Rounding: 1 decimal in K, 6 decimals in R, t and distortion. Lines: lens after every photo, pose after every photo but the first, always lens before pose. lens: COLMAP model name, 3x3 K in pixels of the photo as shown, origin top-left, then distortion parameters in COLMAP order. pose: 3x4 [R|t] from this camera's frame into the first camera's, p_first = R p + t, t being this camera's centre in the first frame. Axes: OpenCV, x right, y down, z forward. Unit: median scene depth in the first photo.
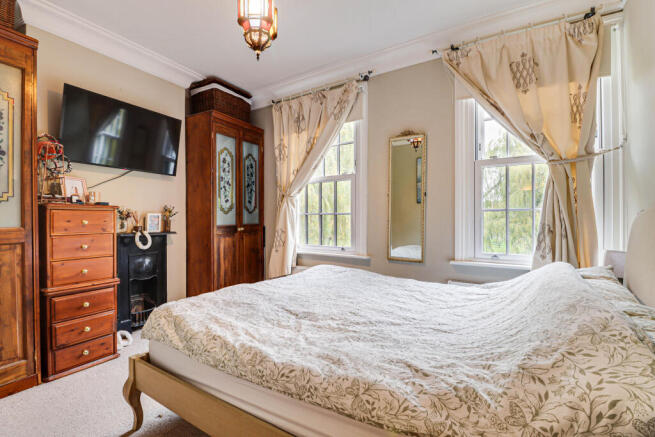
lens RADIAL K [[309.3, 0, 328.9], [0, 309.3, 216.9], [0, 0, 1]] dist [-0.011786, -0.000028]
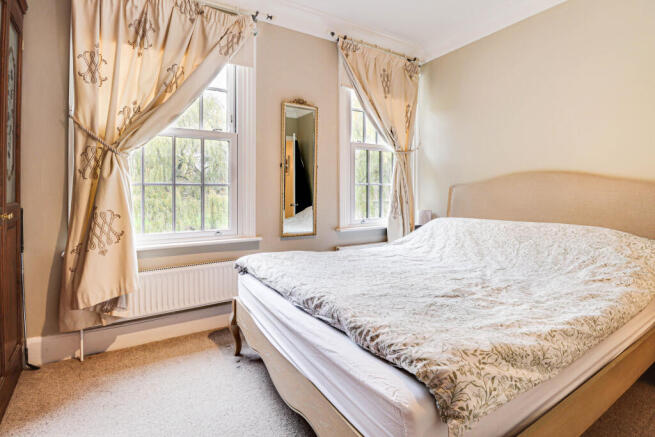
lens RADIAL K [[309.3, 0, 333.8], [0, 309.3, 194.2], [0, 0, 1]] dist [-0.011786, -0.000028]
pose [[0.437196, -0.007854, 0.899332, -0.526925], [0.000769, 0.999965, 0.008360, 0.006276], [-0.899366, -0.002964, 0.437186, 0.457733]]
